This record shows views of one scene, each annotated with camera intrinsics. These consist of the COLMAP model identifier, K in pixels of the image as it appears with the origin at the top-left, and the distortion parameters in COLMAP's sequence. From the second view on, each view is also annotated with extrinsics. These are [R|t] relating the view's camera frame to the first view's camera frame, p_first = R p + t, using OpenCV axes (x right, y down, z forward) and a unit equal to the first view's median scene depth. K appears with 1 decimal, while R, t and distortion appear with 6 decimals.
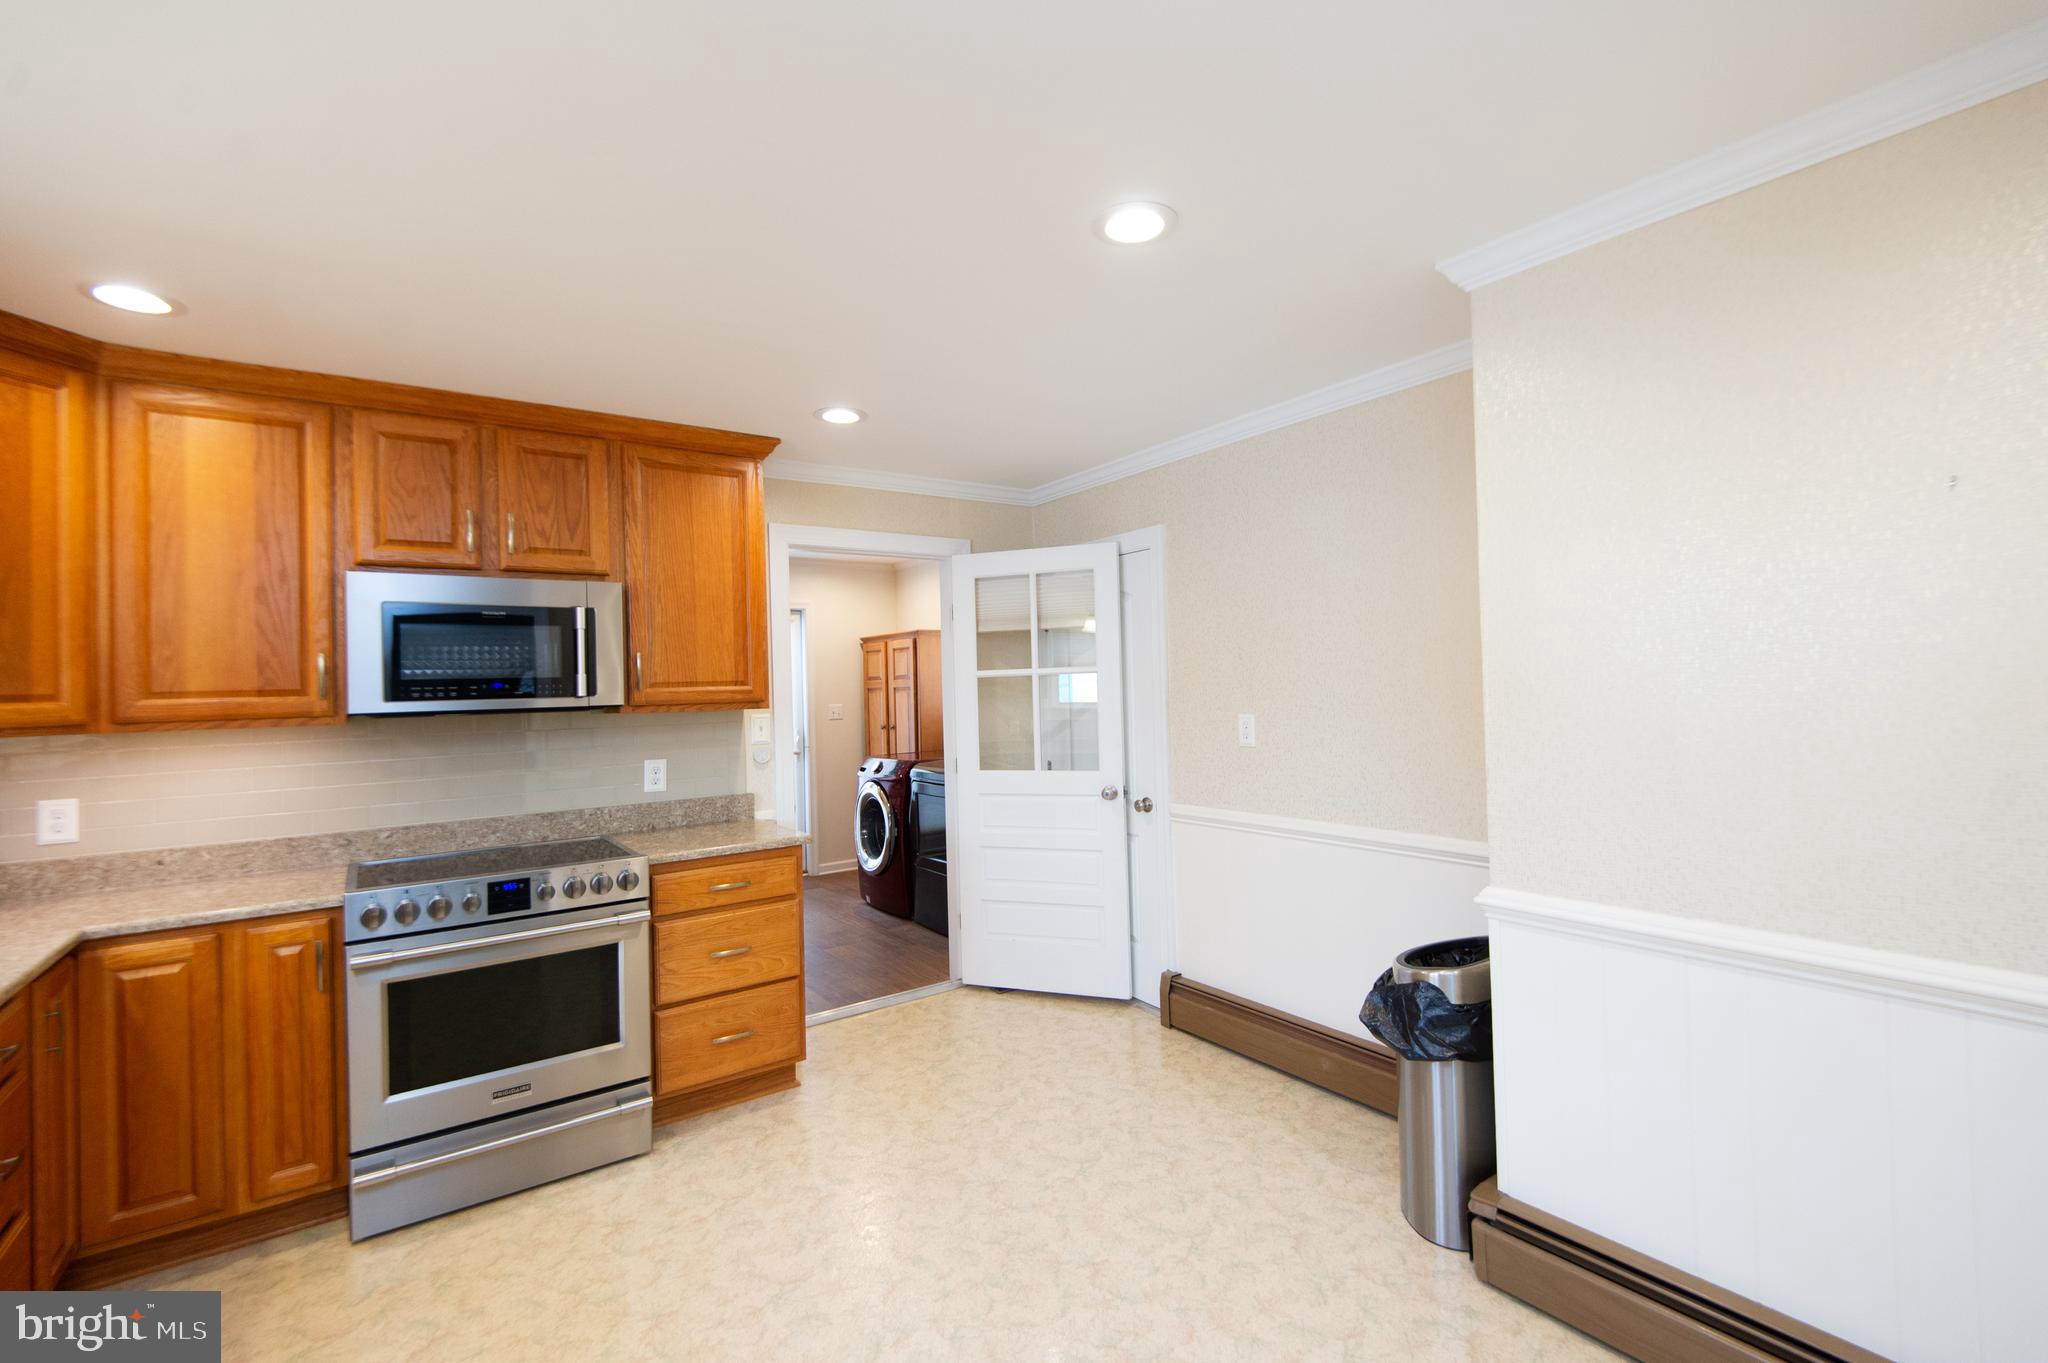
lens RADIAL K [[897.3, 0, 1032.4], [0, 897.3, 677.5], [0, 0, 1]] dist [0.026027, -0.012762]
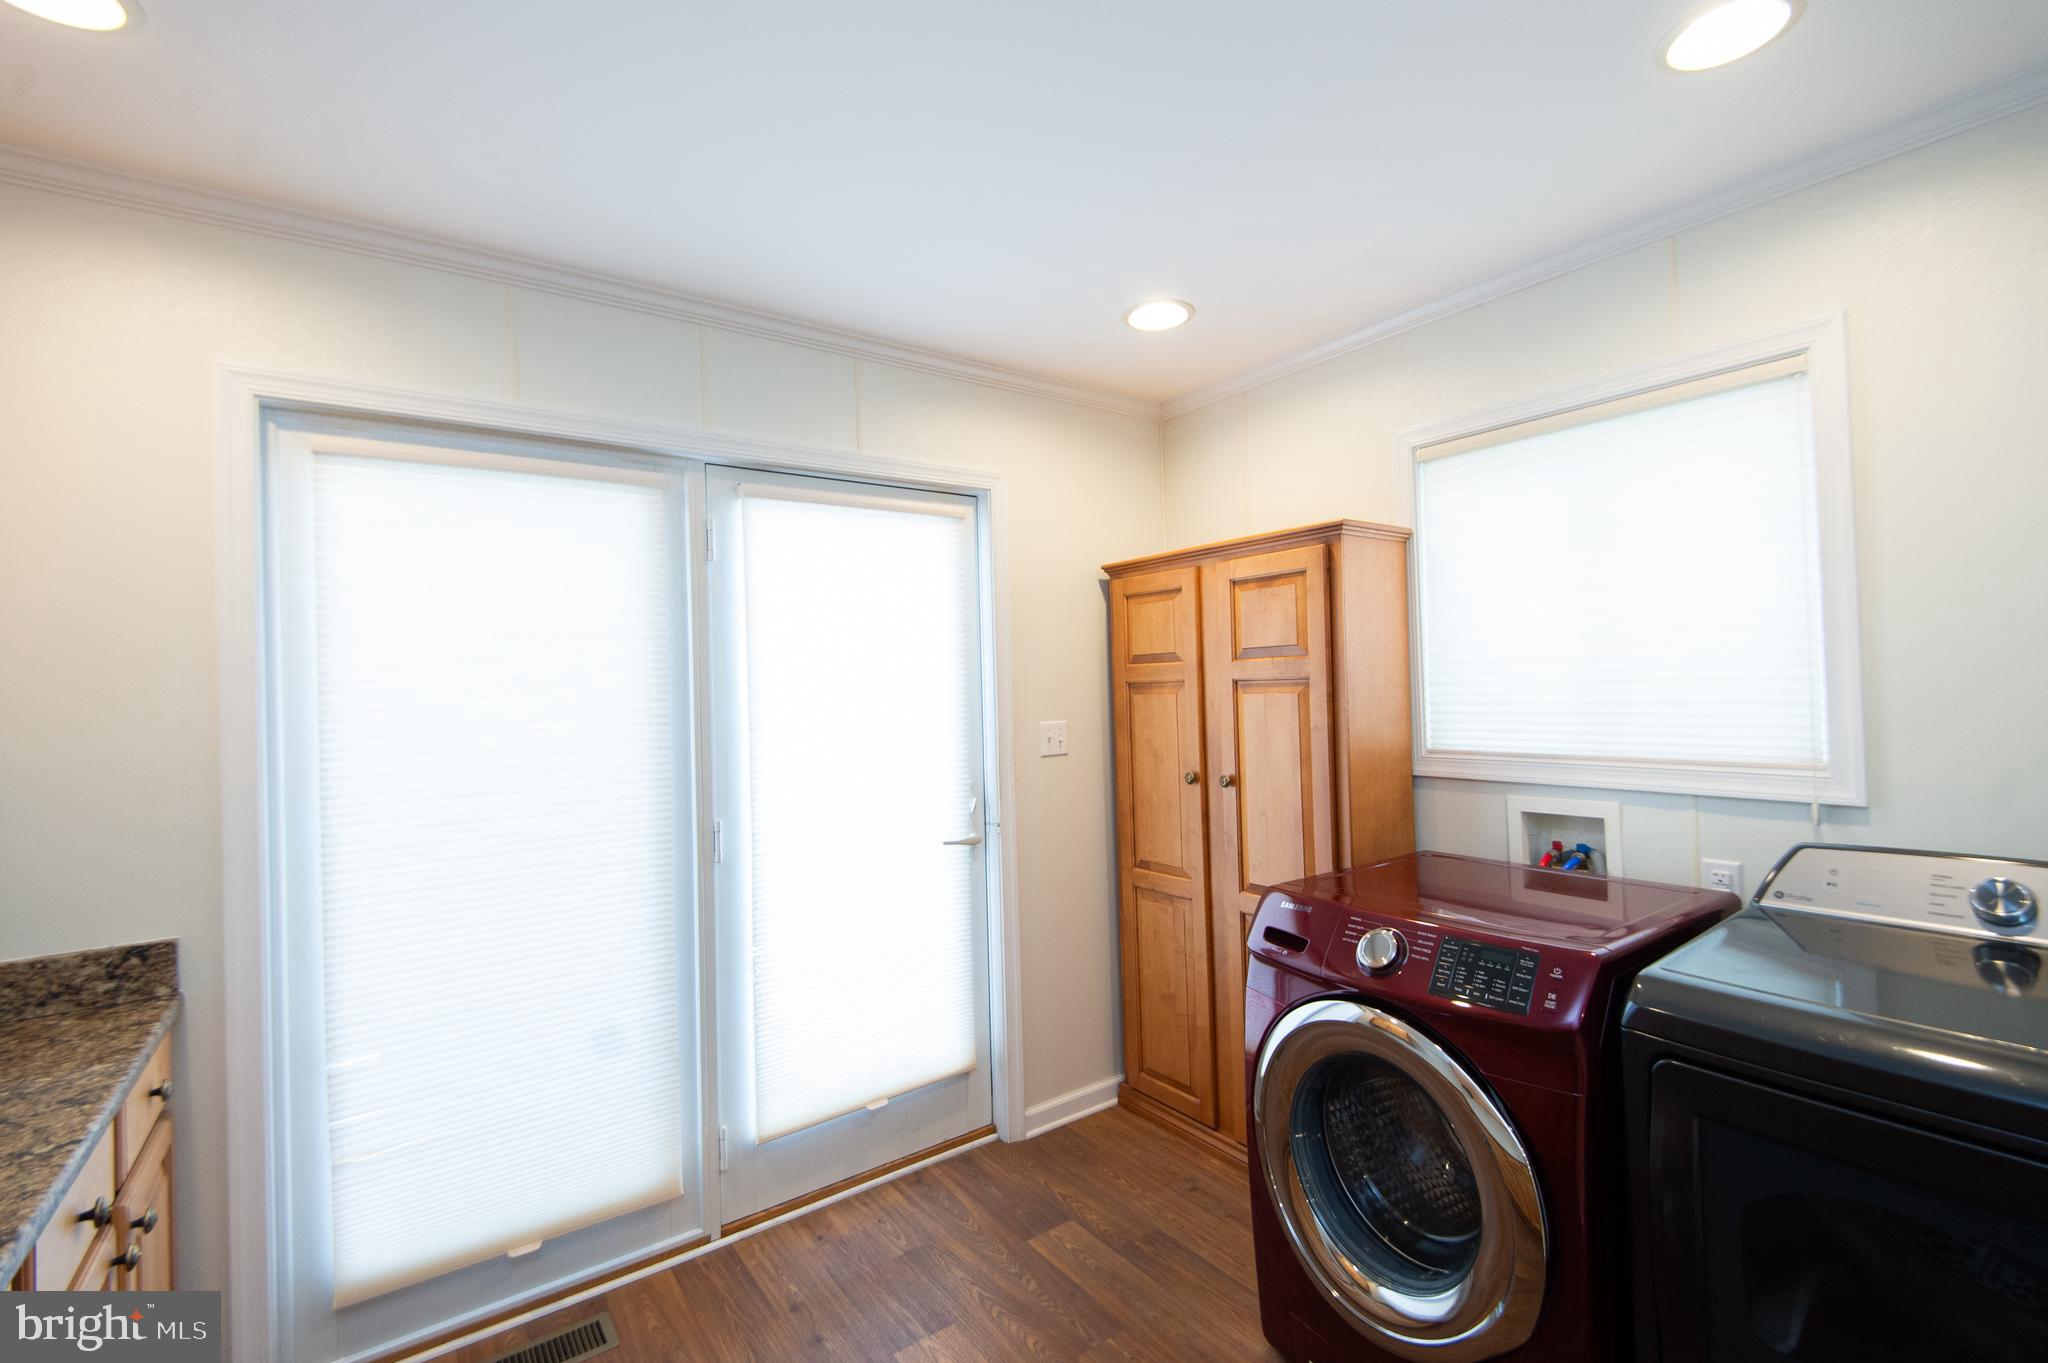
lens RADIAL K [[924.8, 0, 1024.0], [0, 924.8, 681.5], [0, 0, 1]] dist [0.024083, -0.000232]
pose [[0.999905, -0.004536, -0.013000, -0.235400], [0.004677, 0.999930, 0.010834, 0.006727], [0.012950, -0.010893, 0.999857, 0.584761]]
